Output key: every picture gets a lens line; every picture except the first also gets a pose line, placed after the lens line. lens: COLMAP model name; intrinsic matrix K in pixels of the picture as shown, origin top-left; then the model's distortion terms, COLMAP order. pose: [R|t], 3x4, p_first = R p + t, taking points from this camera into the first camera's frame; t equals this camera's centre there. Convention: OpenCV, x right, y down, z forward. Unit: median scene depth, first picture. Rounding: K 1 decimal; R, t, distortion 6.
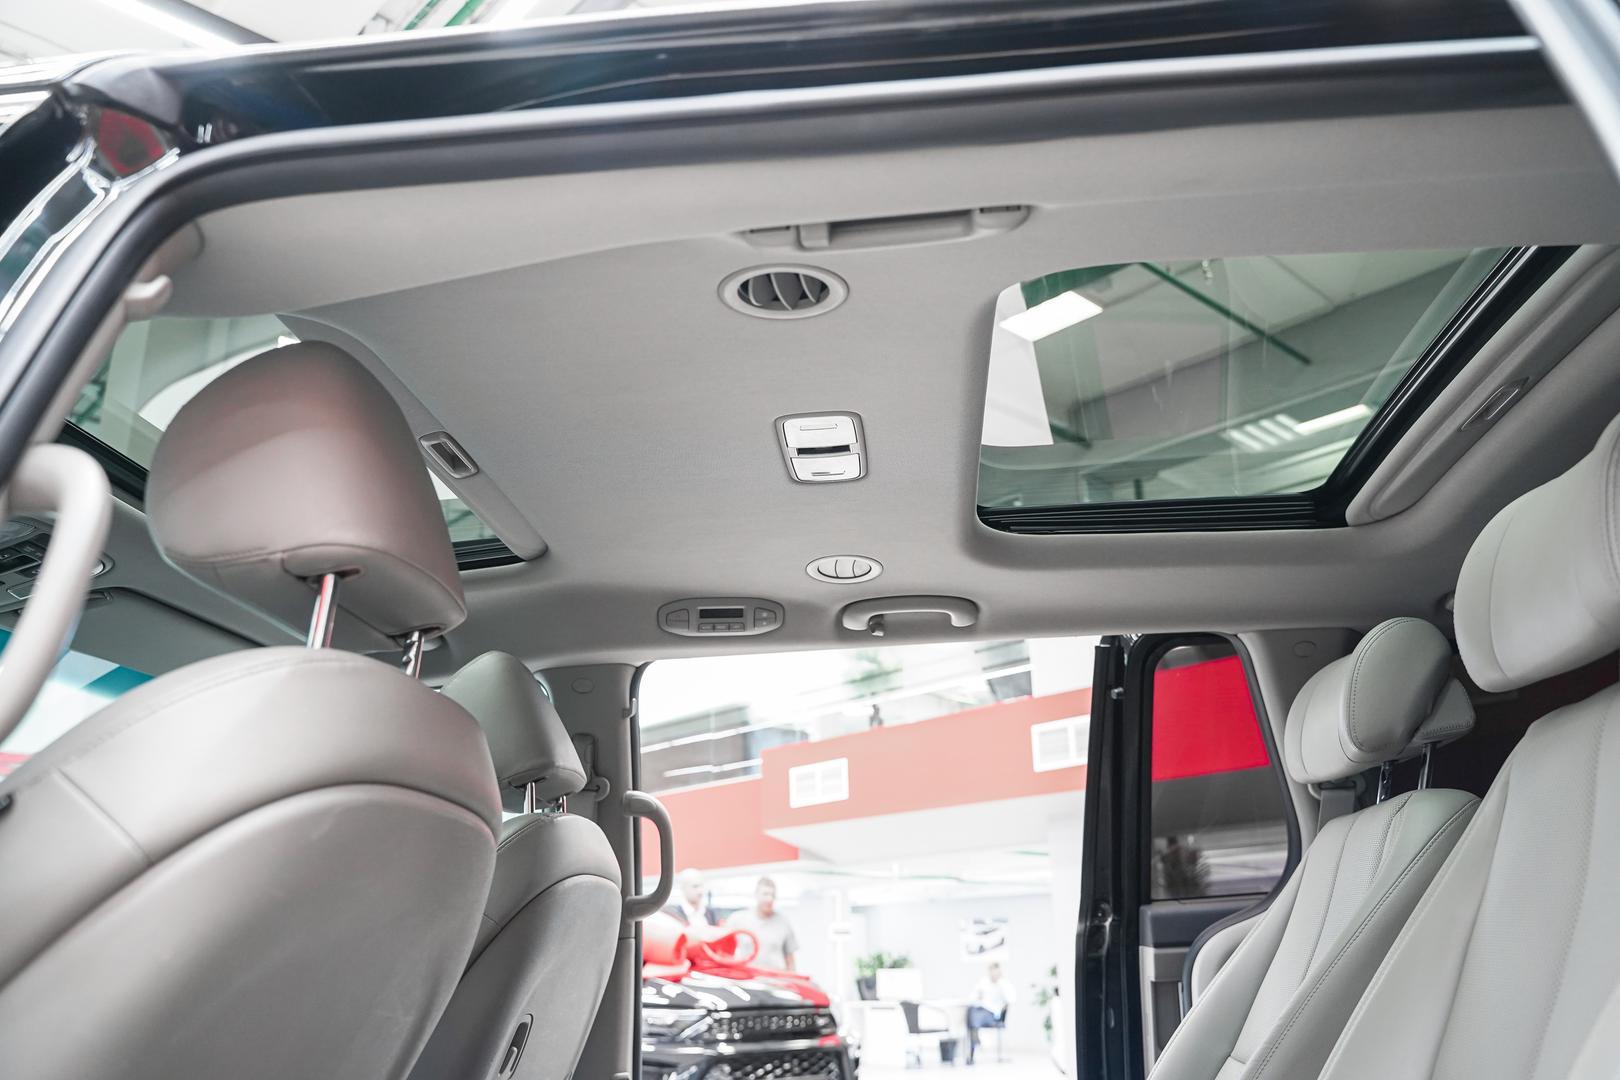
lens RADIAL K [[1294.4, 0, 810.0], [0, 1294.4, 540.0], [0, 0, 1]] dist [-0.007967, 0.000531]
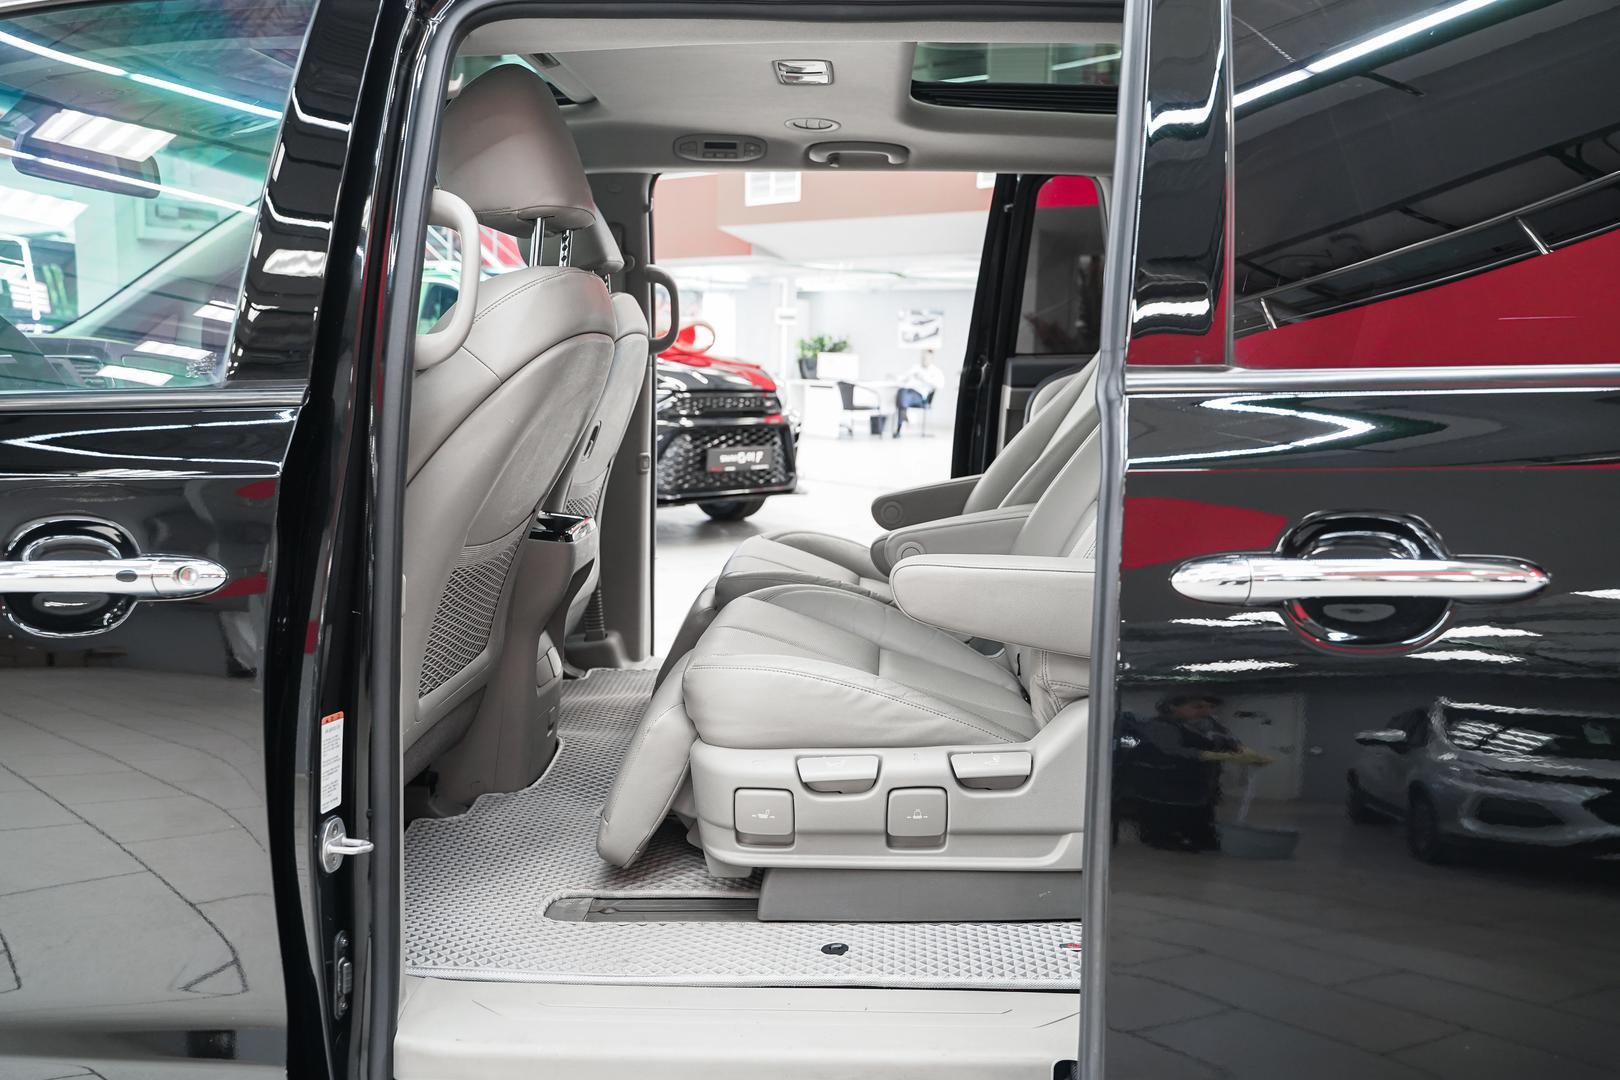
lens RADIAL K [[1294.4, 0, 810.0], [0, 1294.4, 540.0], [0, 0, 1]] dist [-0.007967, 0.000531]
pose [[0.998125, 0.036594, 0.049070, -0.006851], [-0.054849, 0.890567, 0.451533, -0.050631], [-0.027177, -0.453378, 0.890904, -0.105474]]
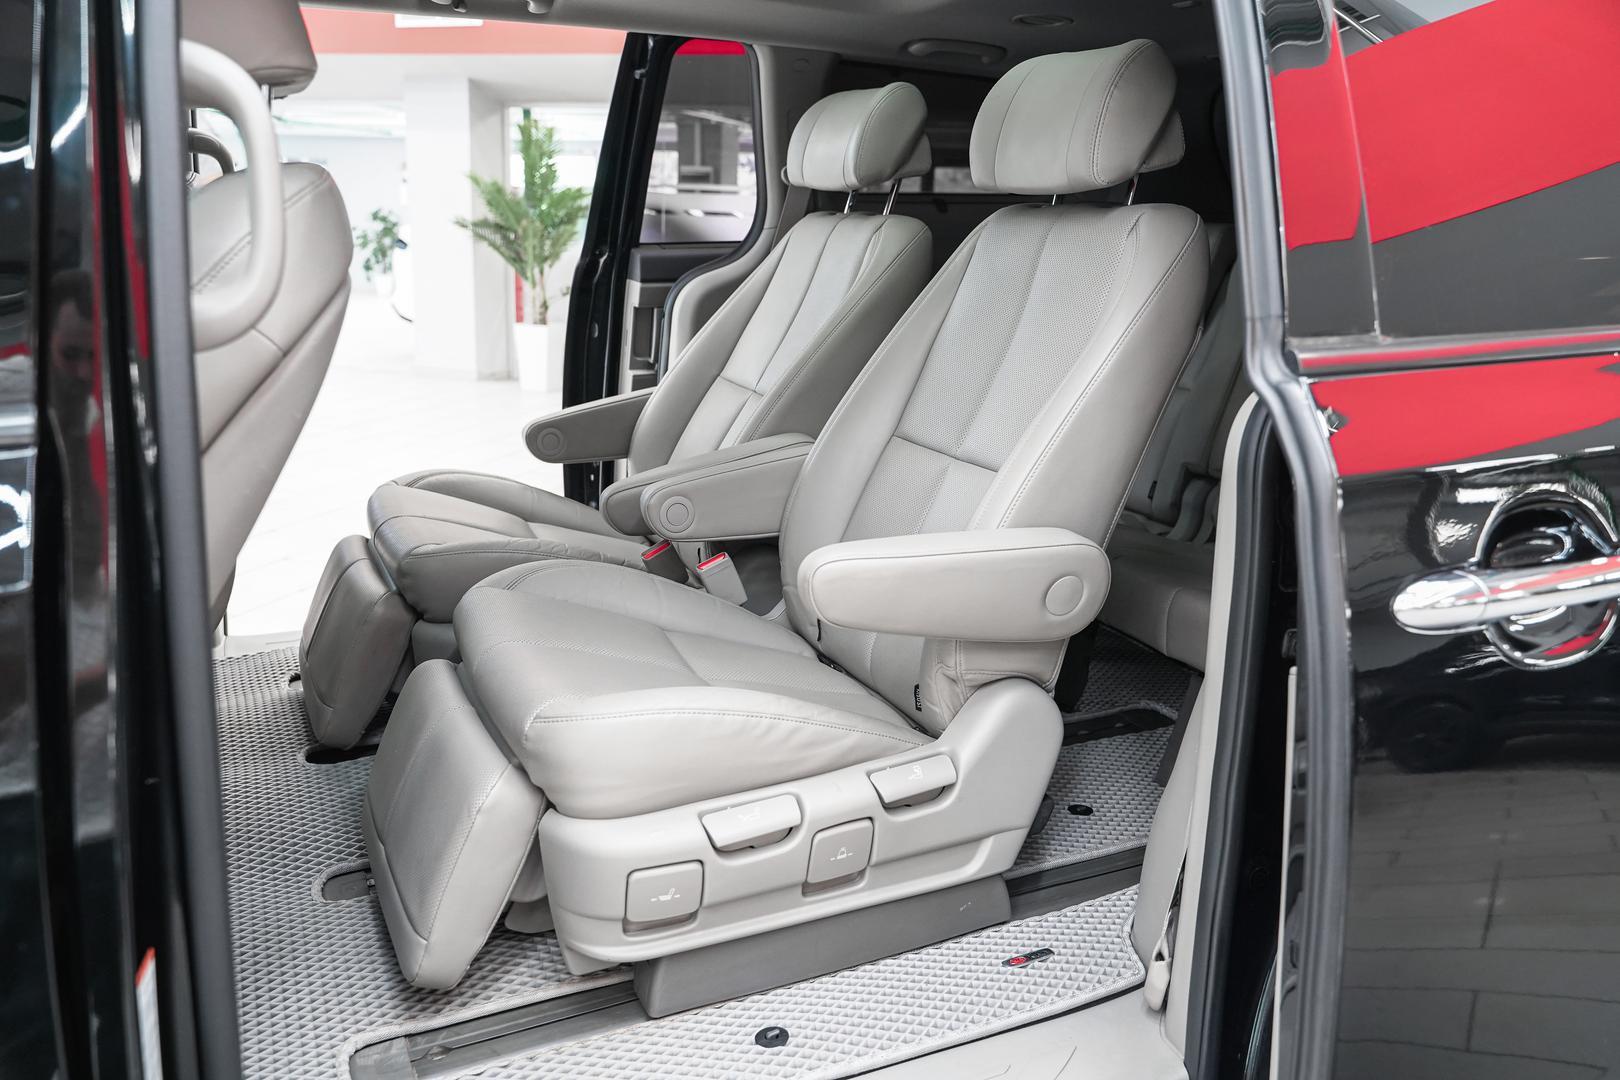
lens RADIAL K [[1279.5, 0, 804.7], [0, 1279.5, 533.5], [0, 0, 1]] dist [-0.002377, -0.001305]
pose [[0.873090, -0.071272, 0.482321, -0.064379], [-0.199752, 0.850133, 0.487209, -0.035897], [-0.444761, -0.521722, 0.728006, -0.036546]]
